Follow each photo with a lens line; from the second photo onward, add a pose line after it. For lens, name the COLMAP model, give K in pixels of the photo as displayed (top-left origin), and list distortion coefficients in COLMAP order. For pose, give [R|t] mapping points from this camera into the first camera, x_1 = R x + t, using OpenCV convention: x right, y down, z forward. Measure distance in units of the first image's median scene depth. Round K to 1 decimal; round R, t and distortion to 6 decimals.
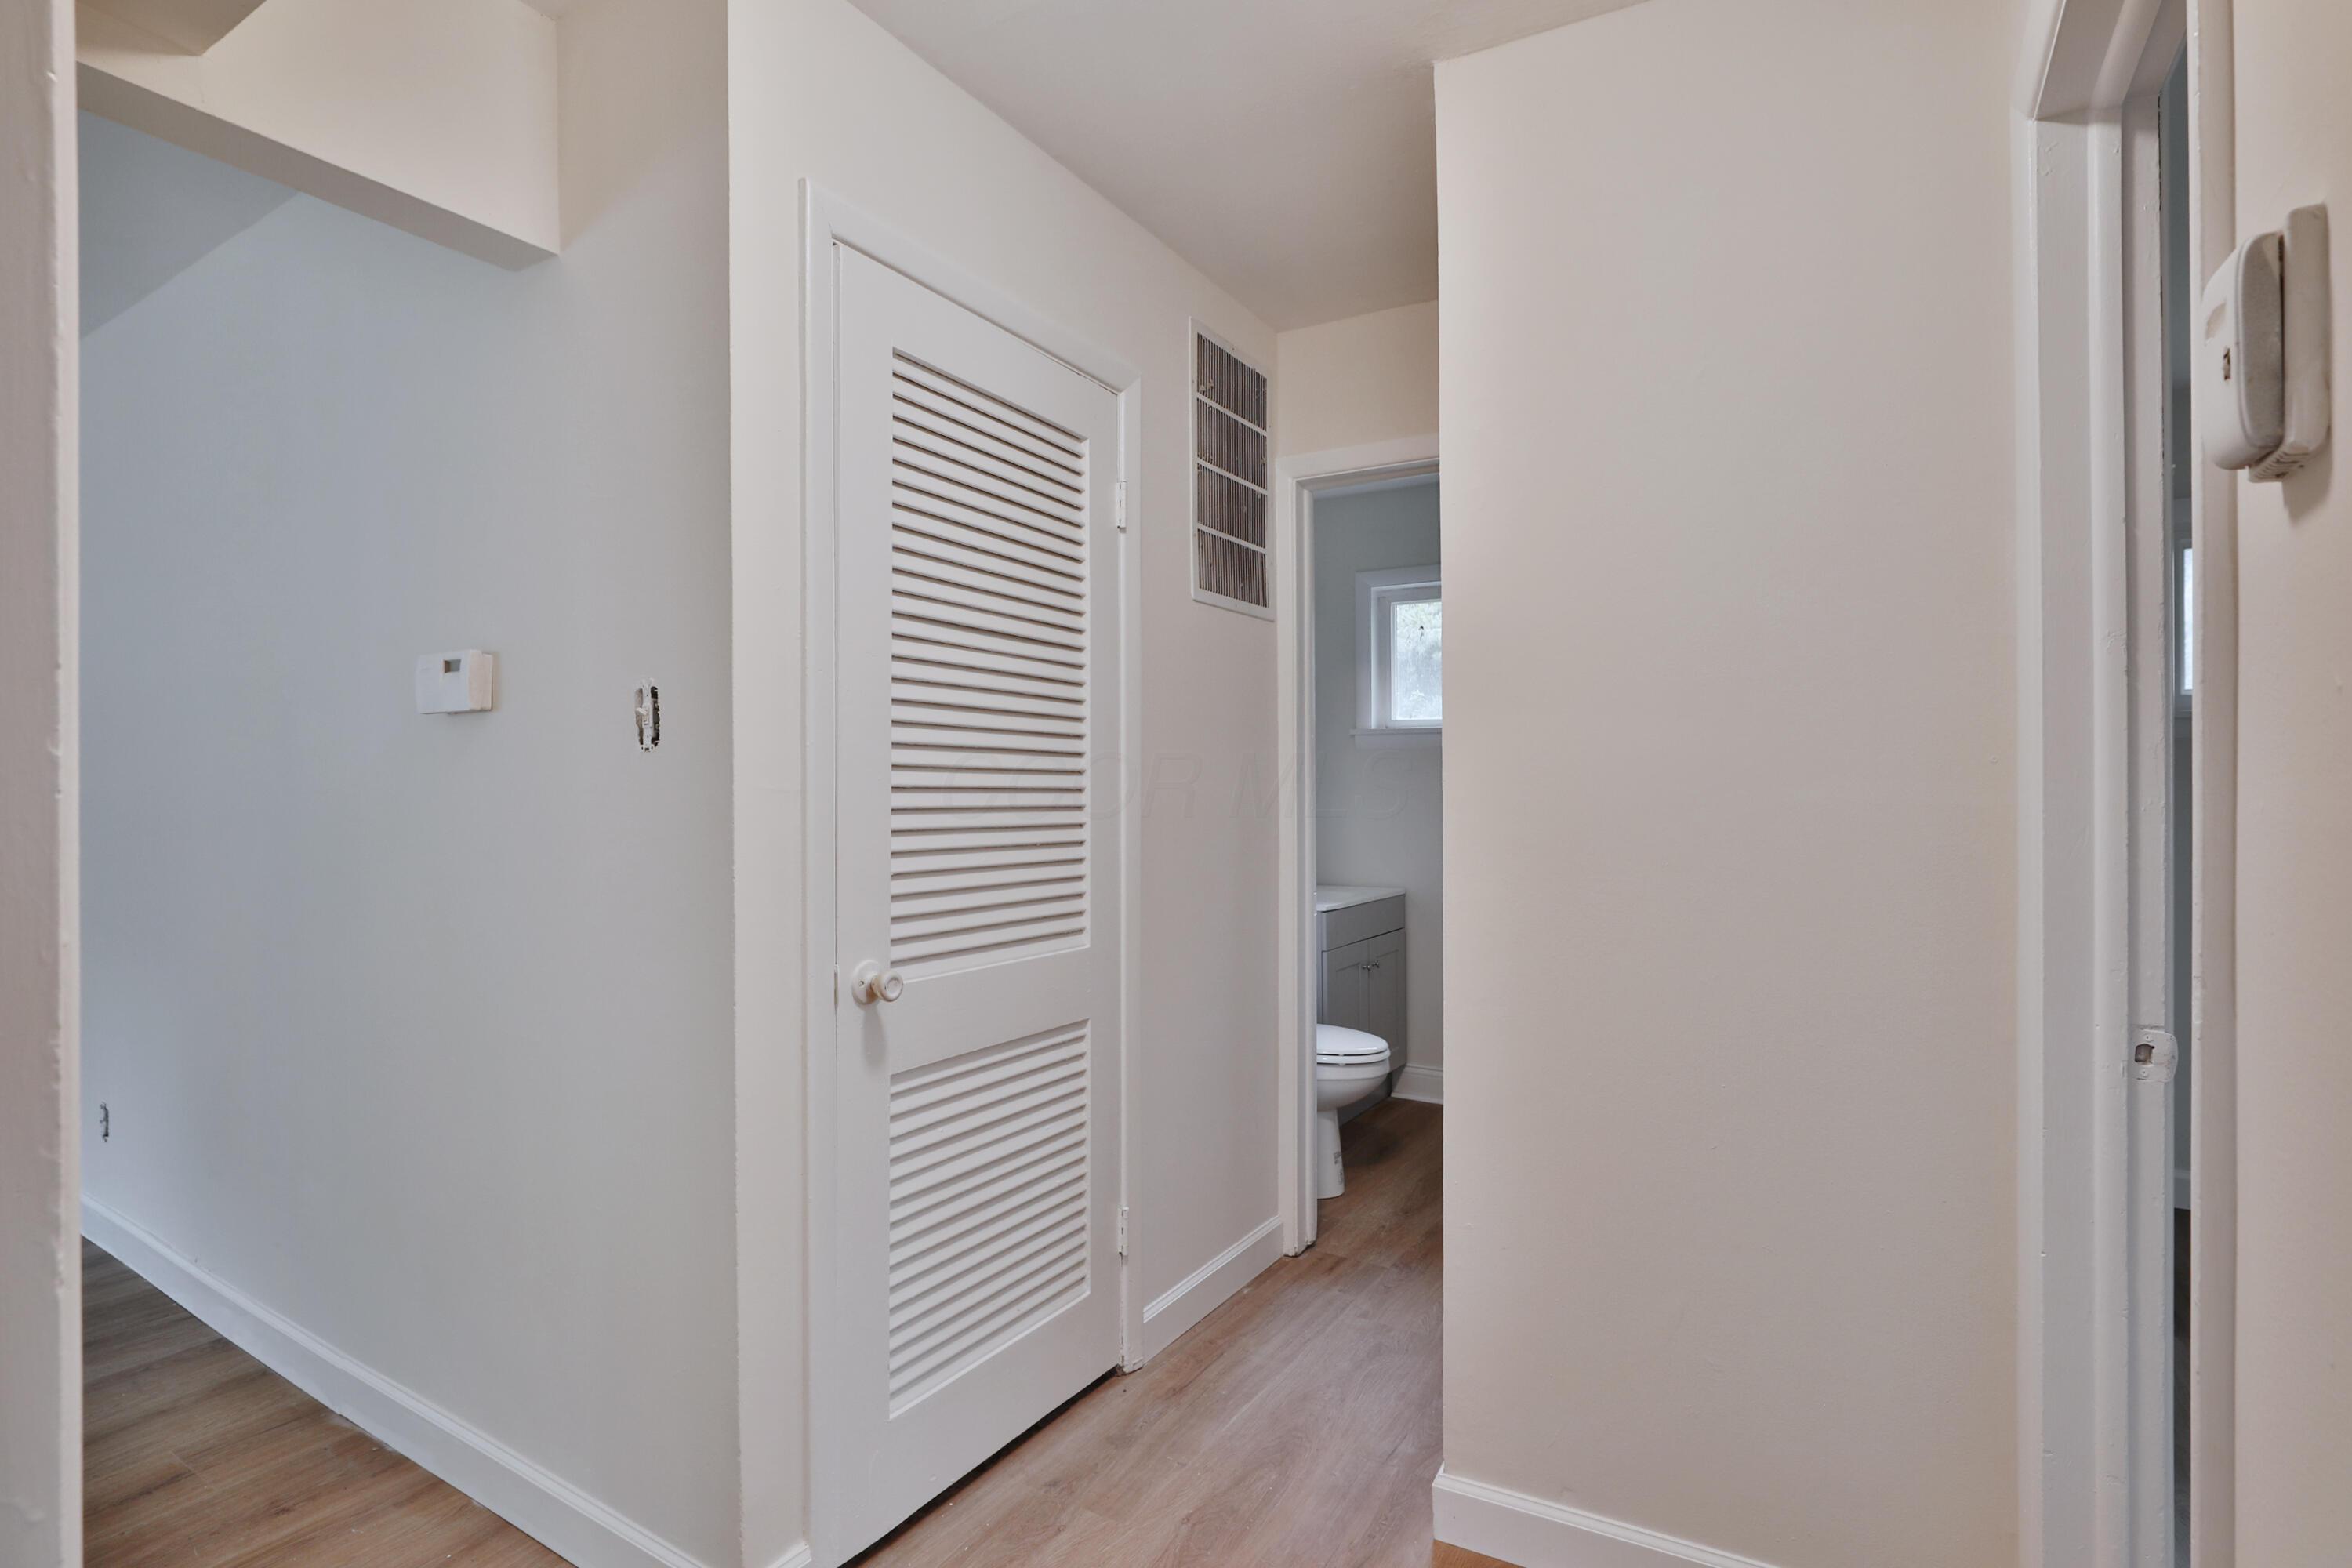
lens RADIAL K [[1164.7, 0, 1181.8], [0, 1164.7, 778.3], [0, 0, 1]] dist [-0.036919, 0.012924]
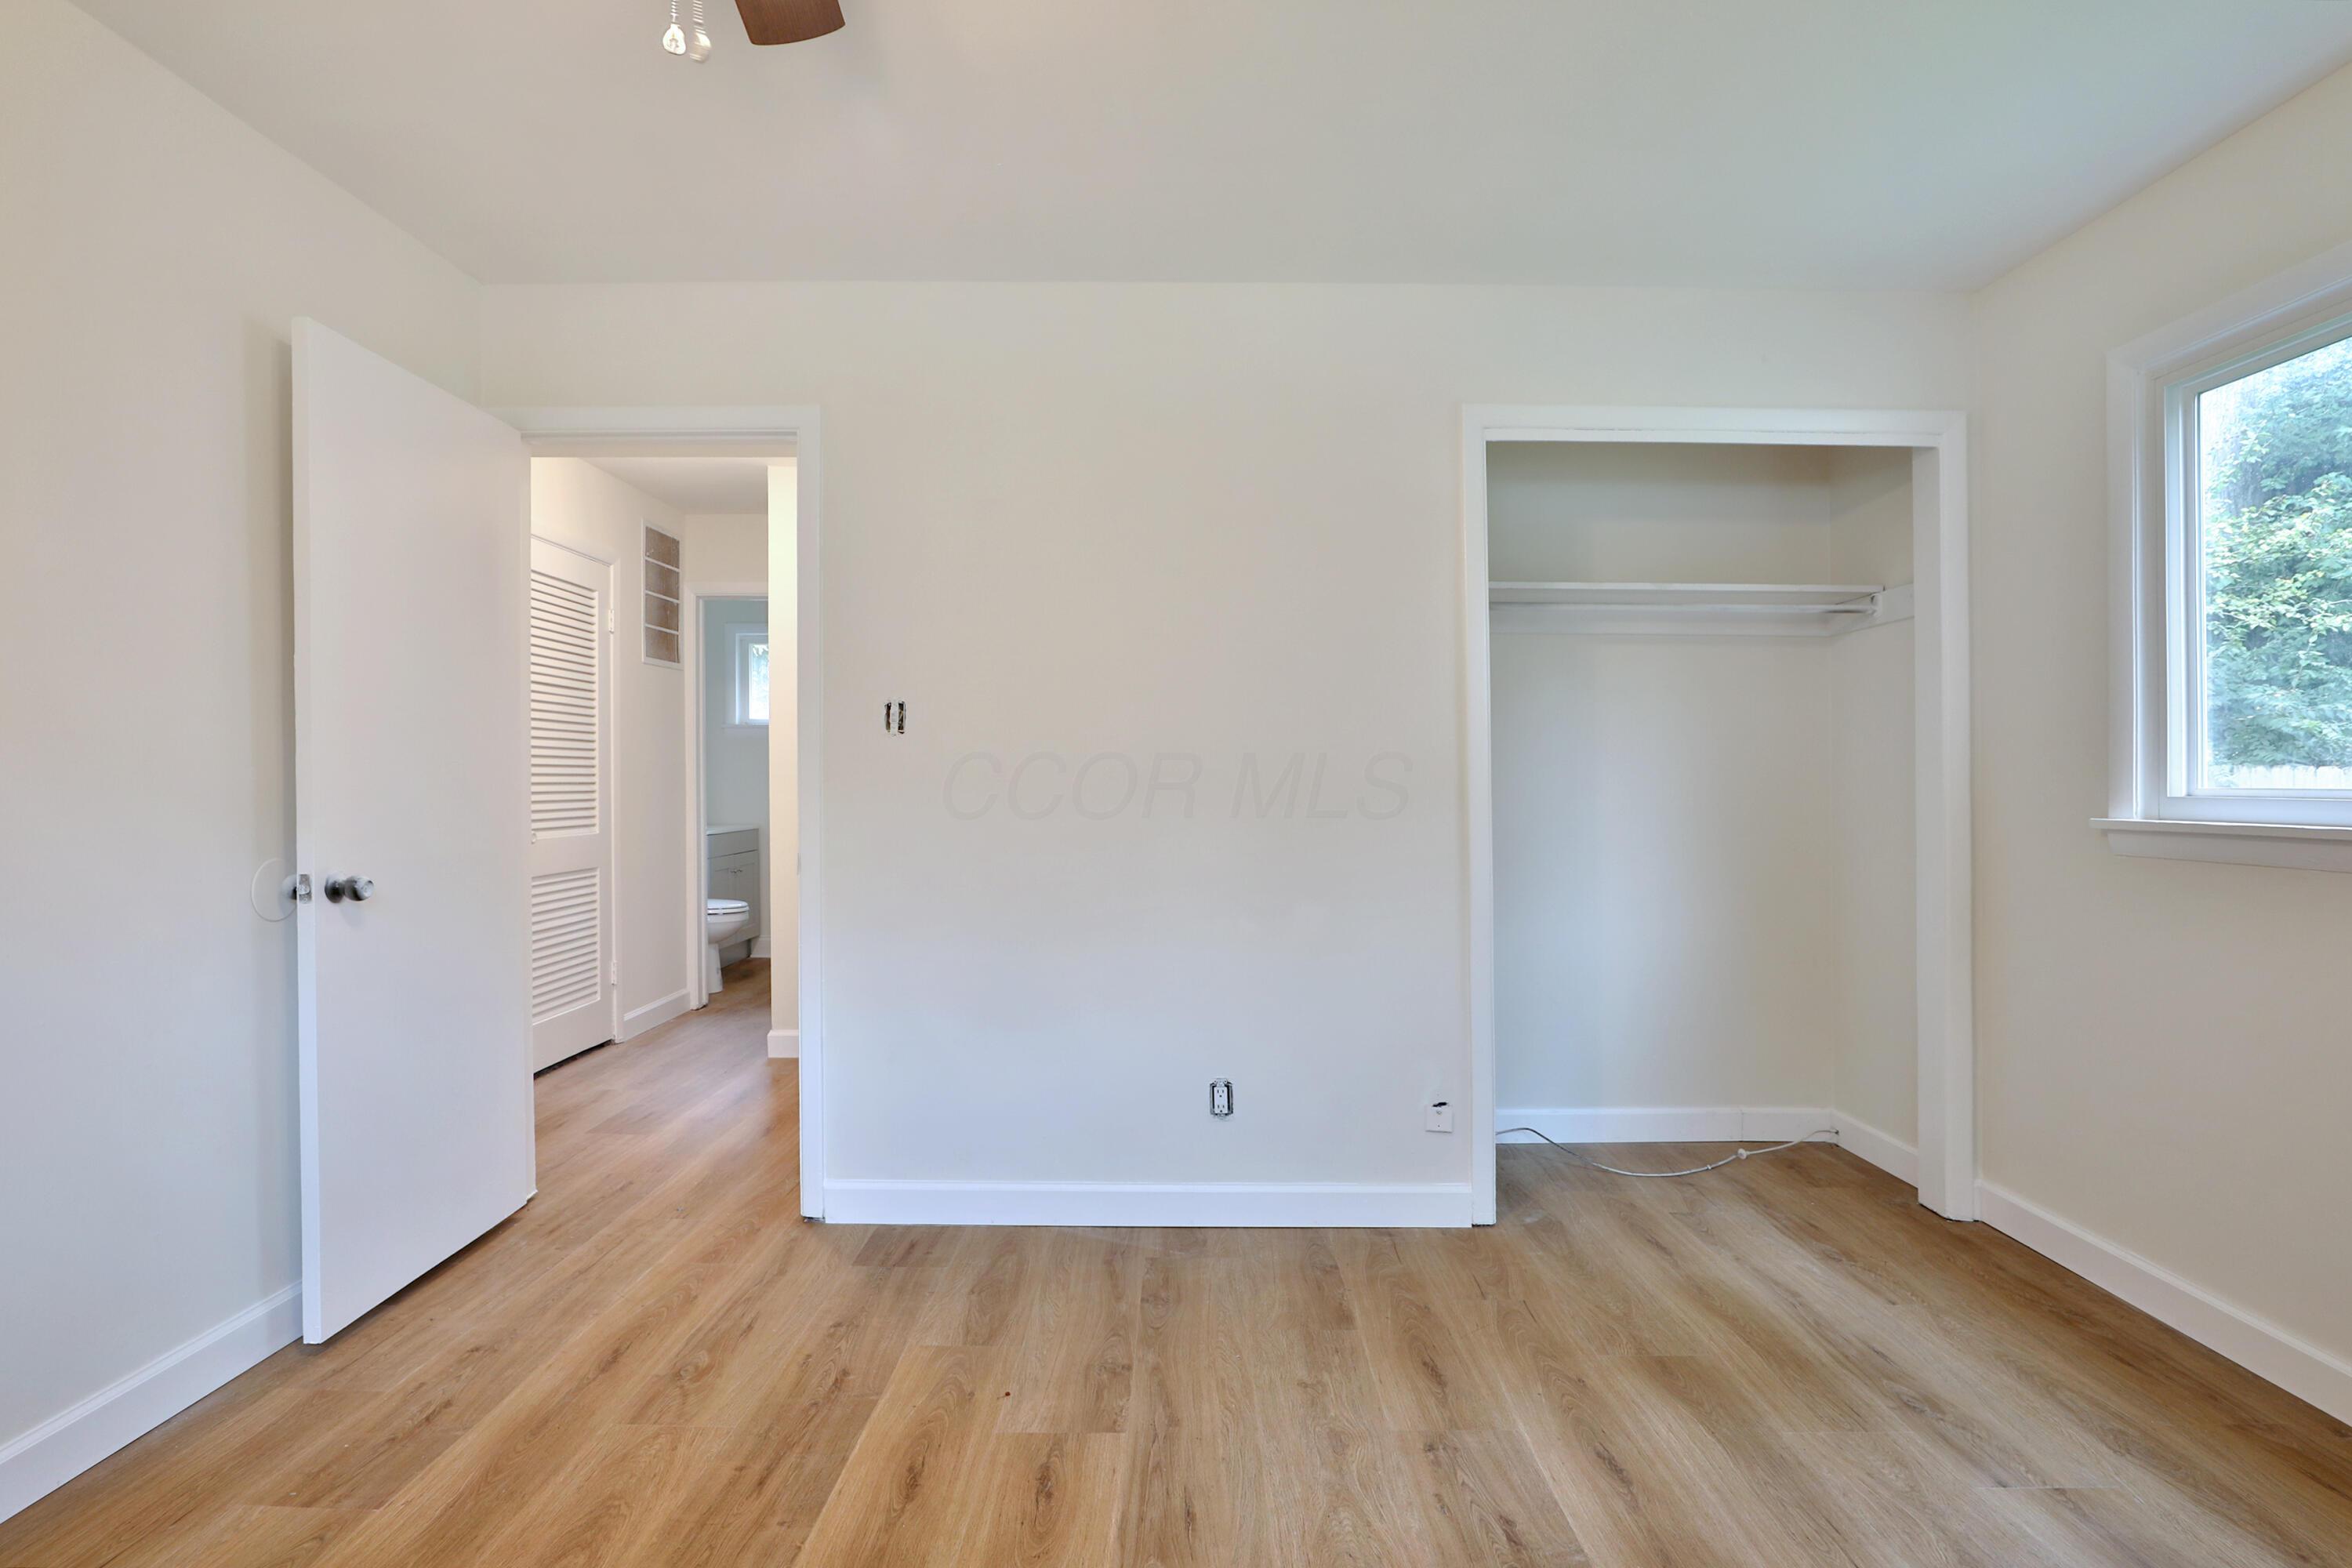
lens RADIAL K [[1164.7, 0, 1181.8], [0, 1164.7, 778.3], [0, 0, 1]] dist [-0.036919, 0.012924]
pose [[0.861586, -0.006245, 0.507574, -0.193001], [-0.002620, 0.999856, 0.016750, 0.007281], [-0.507606, -0.015762, 0.861445, -1.118600]]
